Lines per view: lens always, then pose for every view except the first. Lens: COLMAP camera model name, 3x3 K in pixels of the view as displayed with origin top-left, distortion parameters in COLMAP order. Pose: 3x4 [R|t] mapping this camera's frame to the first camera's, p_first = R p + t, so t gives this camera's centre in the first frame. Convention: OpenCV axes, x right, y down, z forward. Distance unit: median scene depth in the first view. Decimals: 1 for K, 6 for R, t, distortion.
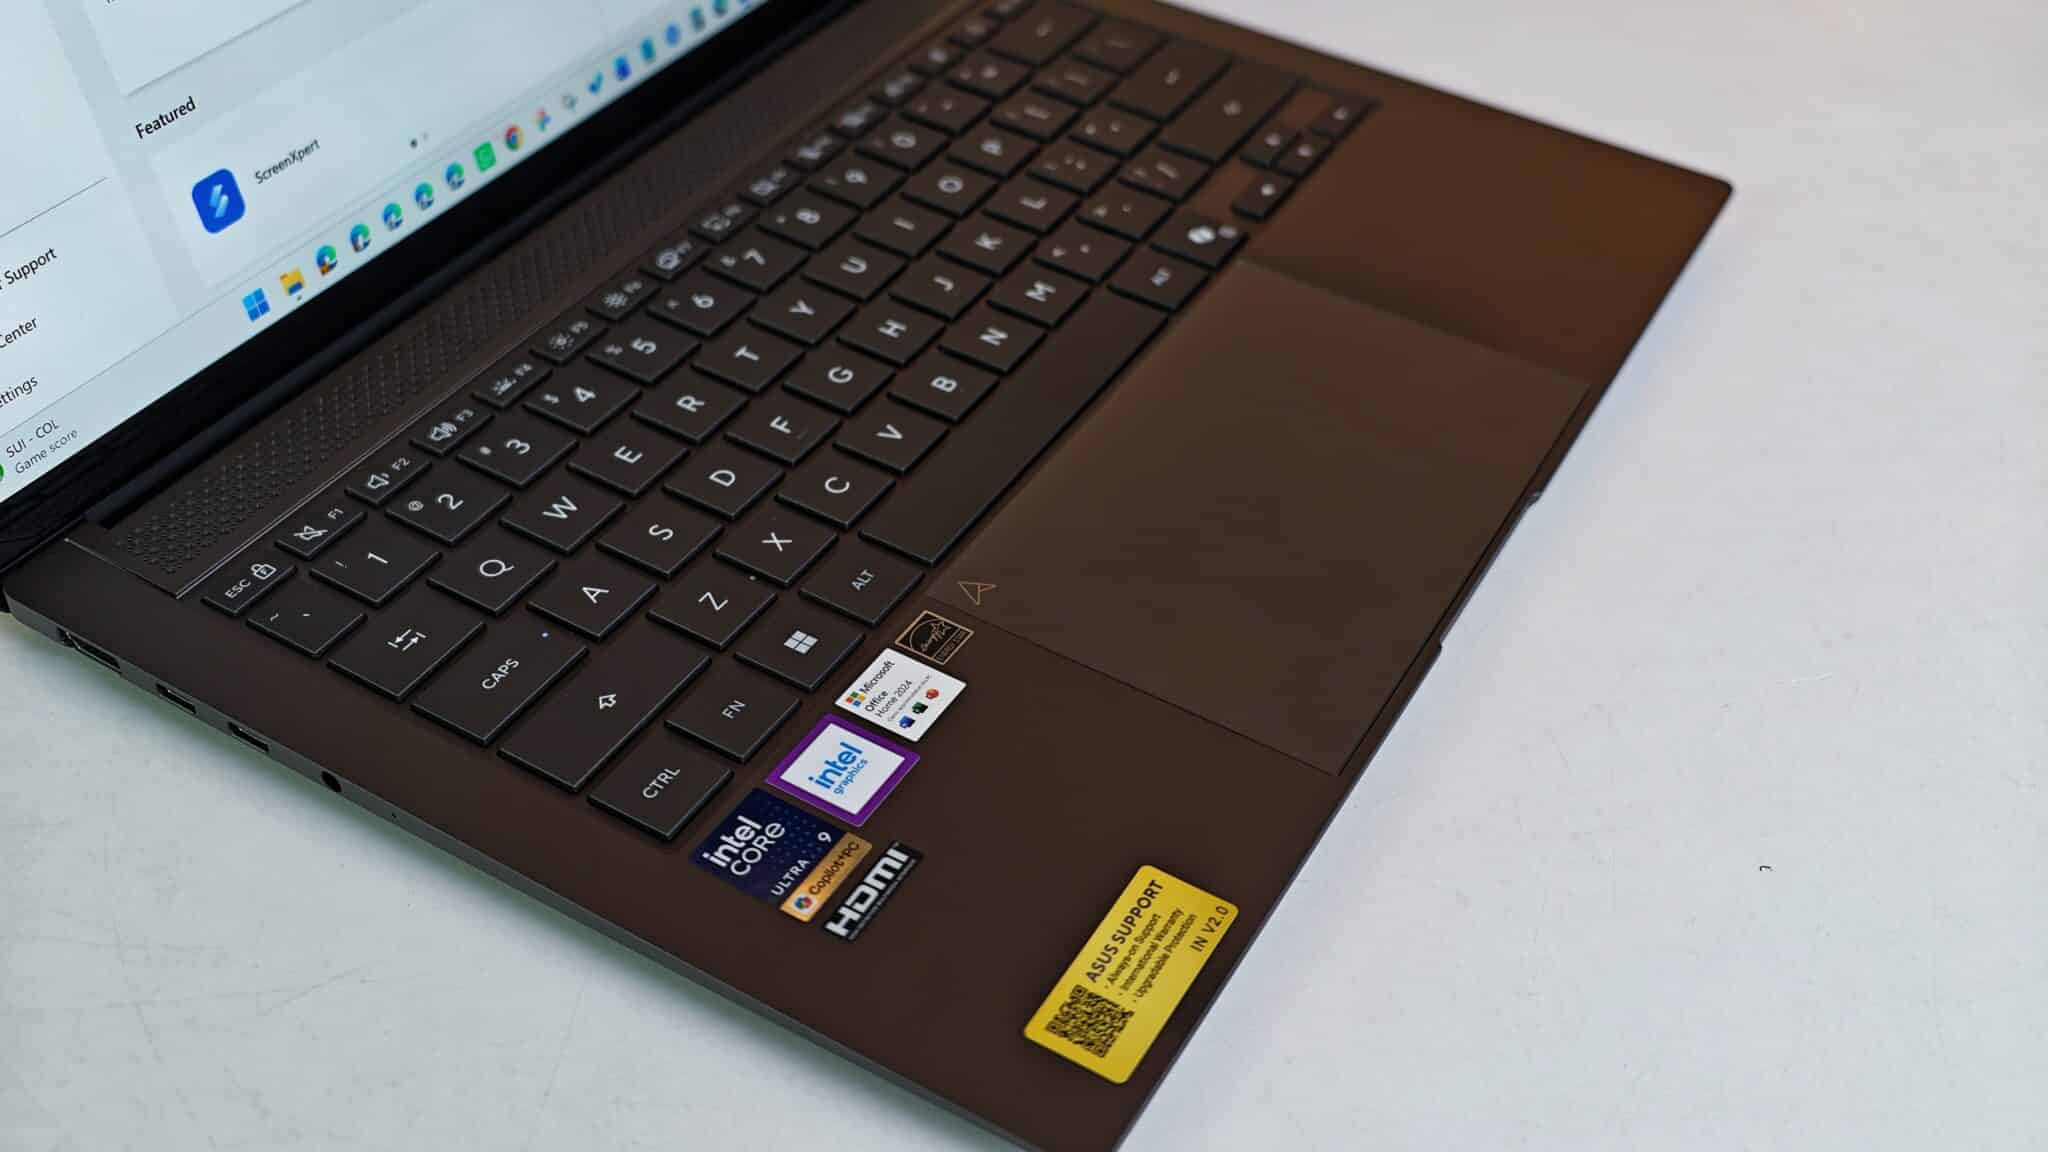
lens RADIAL K [[2214.4, 0, 1024.0], [0, 2214.4, 576.0], [0, 0, 1]] dist [-0.065554, -0.014427]
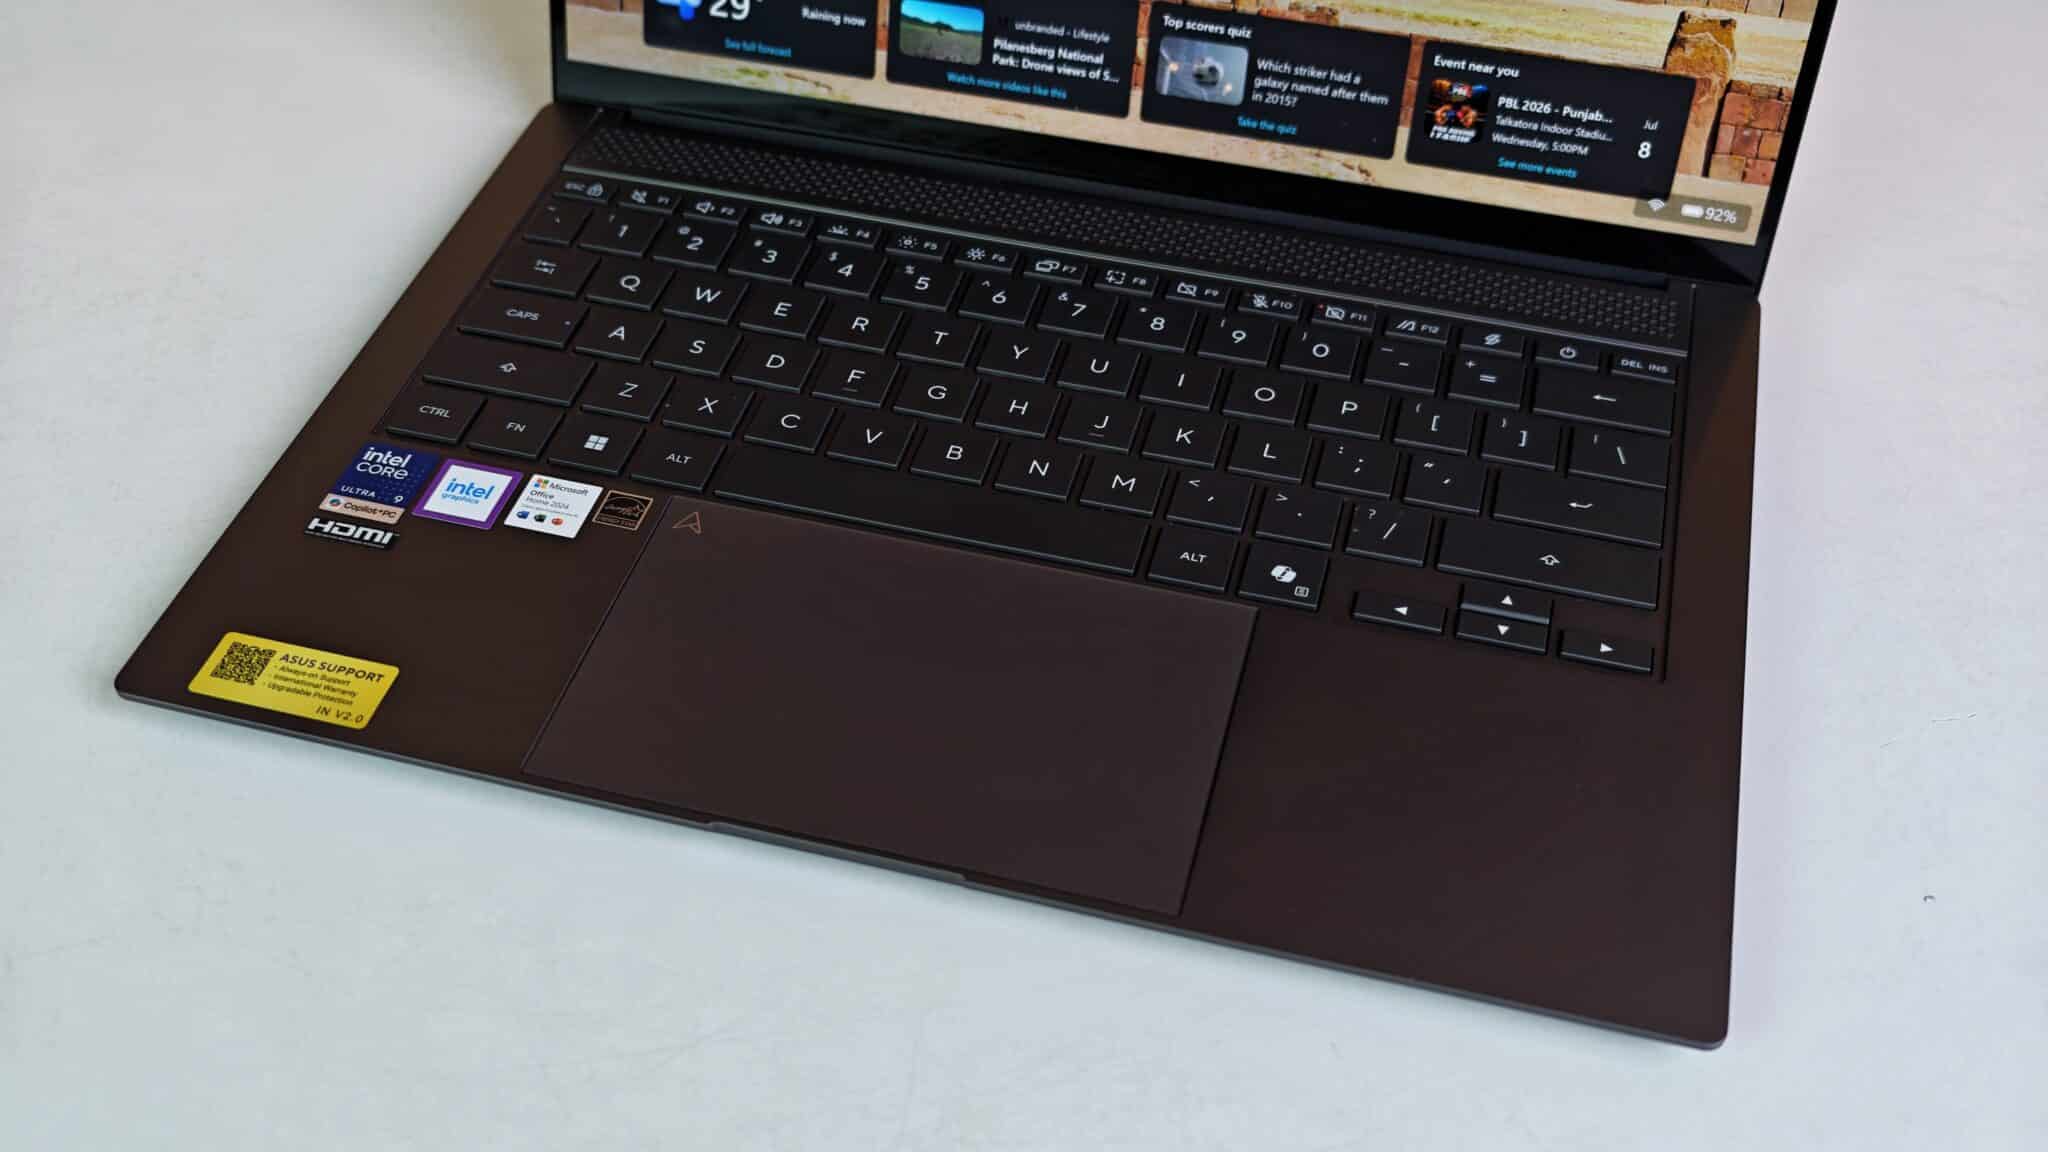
lens RADIAL K [[2214.4, 0, 1024.0], [0, 2214.4, 576.0], [0, 0, 1]] dist [-0.065554, -0.014427]
pose [[0.261589, 0.644175, -0.718756, 0.978550], [-0.639706, 0.673343, 0.370655, -0.577568], [0.722736, 0.362833, 0.588222, 0.470988]]
